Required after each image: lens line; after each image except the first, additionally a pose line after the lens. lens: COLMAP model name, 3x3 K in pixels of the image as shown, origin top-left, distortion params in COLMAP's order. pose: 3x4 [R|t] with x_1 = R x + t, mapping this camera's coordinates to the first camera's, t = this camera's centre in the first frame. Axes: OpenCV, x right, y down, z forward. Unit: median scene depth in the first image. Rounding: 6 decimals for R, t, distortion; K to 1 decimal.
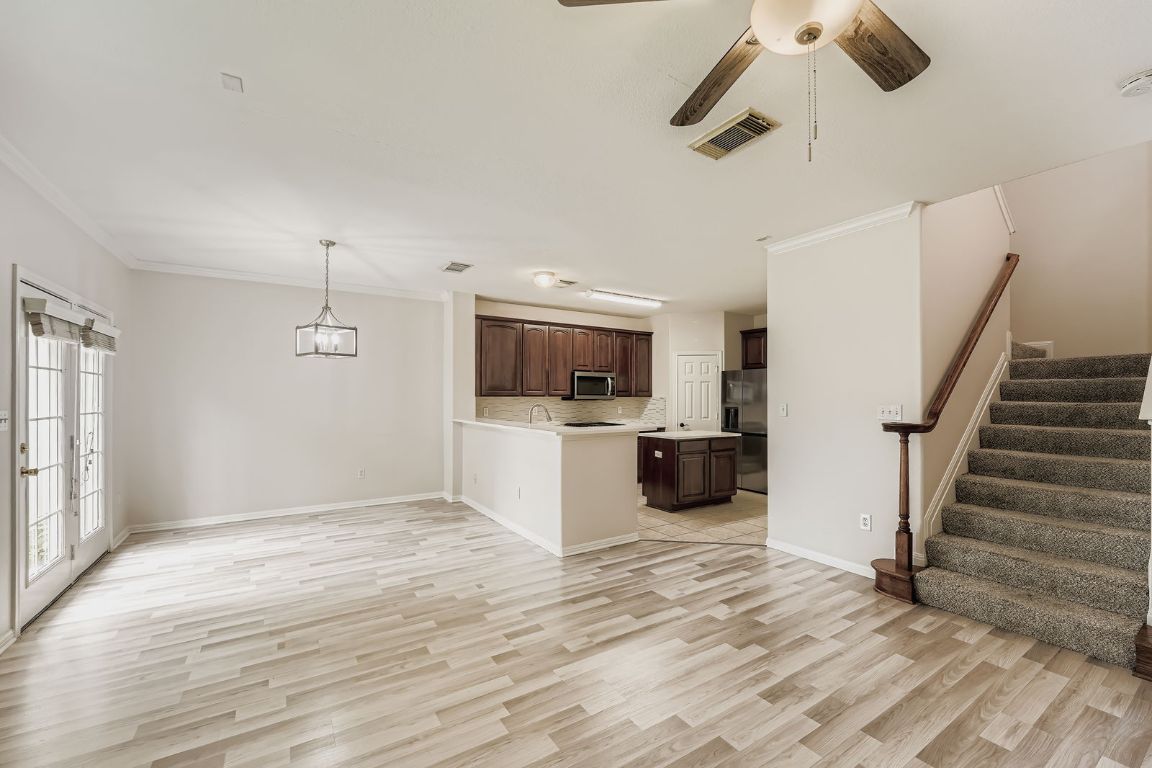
lens RADIAL K [[465.3, 0, 579.2], [0, 465.3, 392.2], [0, 0, 1]] dist [-0.009971, 0.000038]
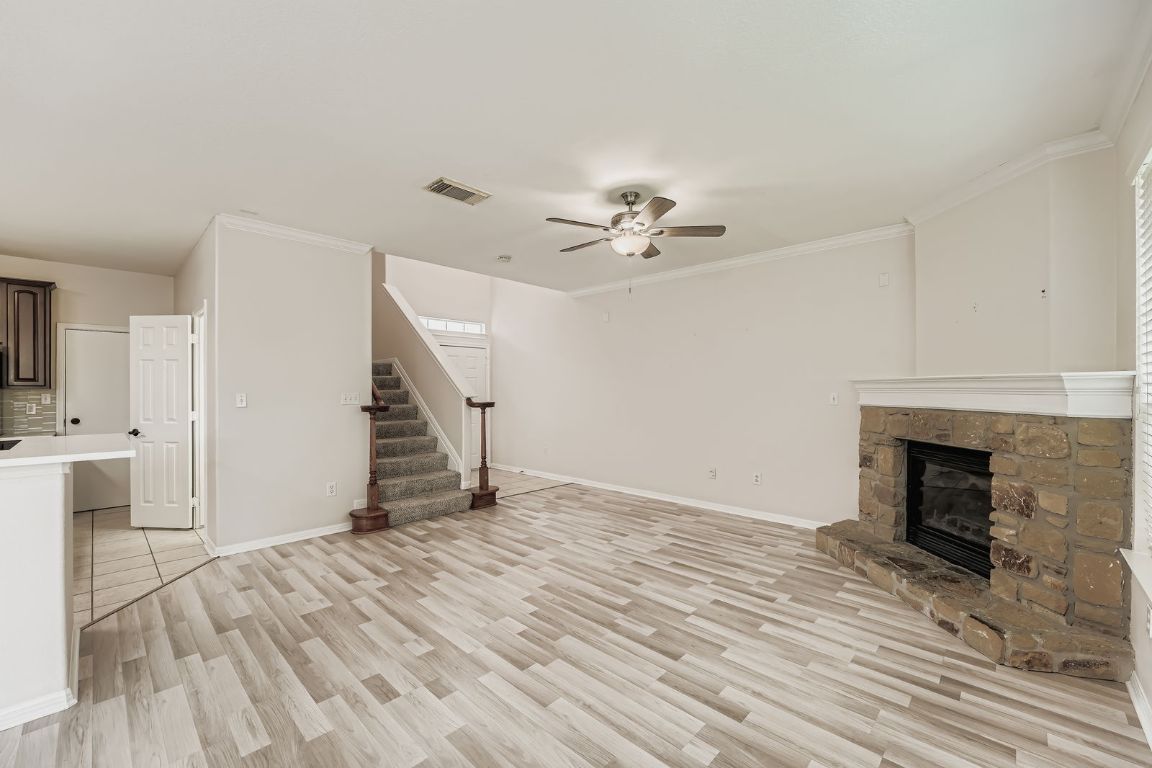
lens RADIAL K [[469.0, 0, 579.4], [0, 469.0, 390.2], [0, 0, 1]] dist [-0.011792, 0.000918]
pose [[-0.236426, -0.005026, 0.971636, -0.590398], [-0.009347, 0.999952, 0.002898, 0.009243], [-0.971605, -0.008397, -0.236462, 0.539136]]
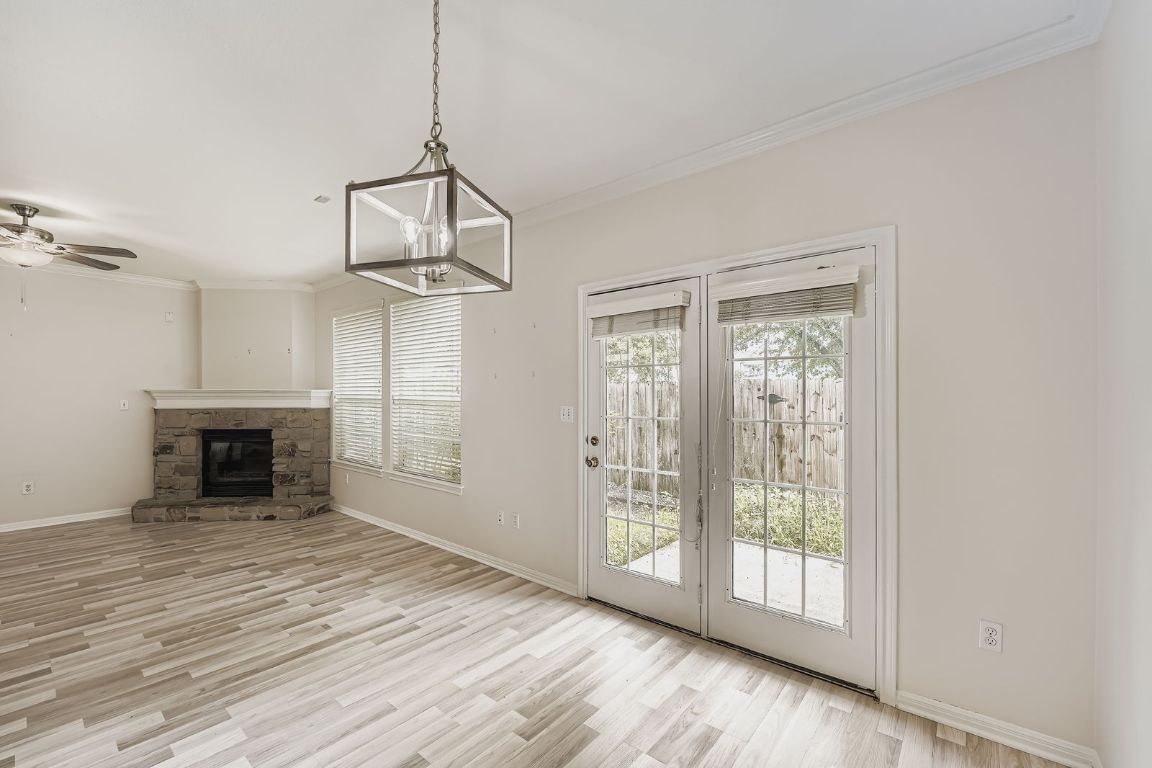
lens RADIAL K [[475.5, 0, 579.9], [0, 475.5, 397.4], [0, 0, 1]] dist [-0.008169, -0.000490]
pose [[-0.953560, -0.000354, -0.301203, -0.511910], [0.001115, 0.999988, -0.004705, 0.012911], [0.301201, -0.004822, -0.953549, 1.304154]]
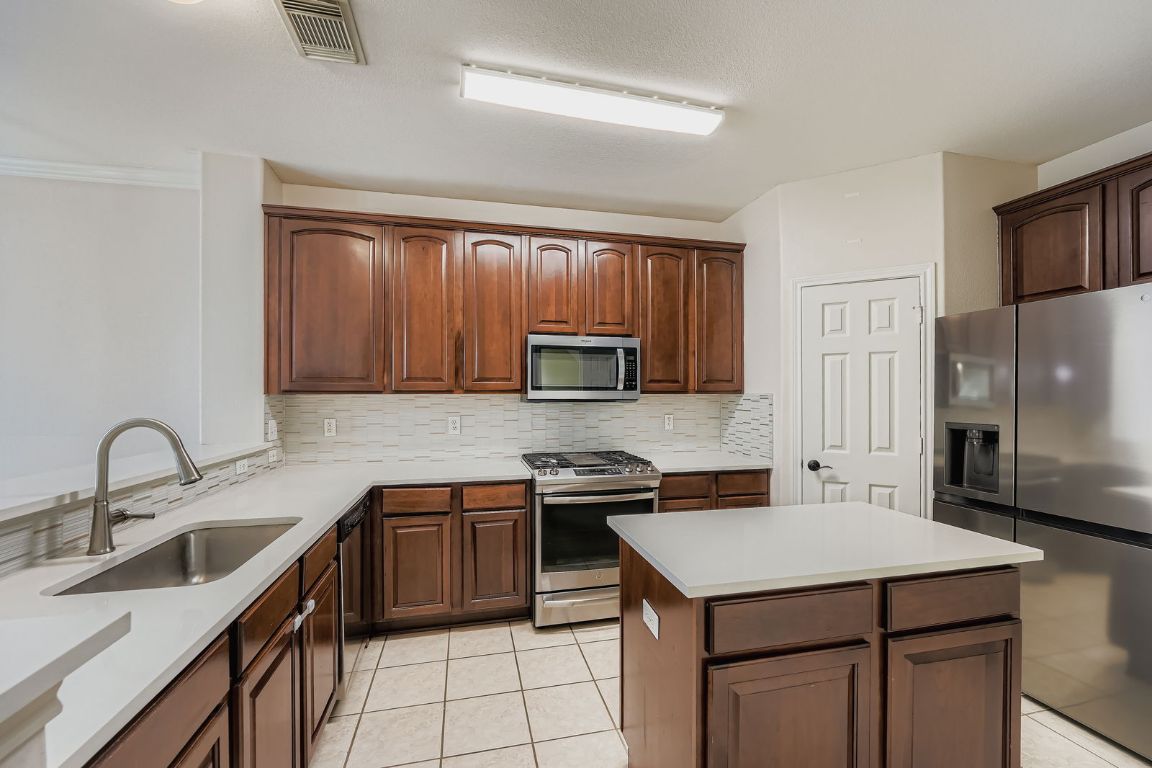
lens RADIAL K [[475.4, 0, 579.2], [0, 475.4, 391.5], [0, 0, 1]] dist [-0.009945, 0.000177]
pose [[0.943978, -0.005981, -0.329953, 0.288861], [0.007100, 0.999972, 0.002189, 0.011363], [0.329931, -0.004409, 0.943995, 0.973866]]
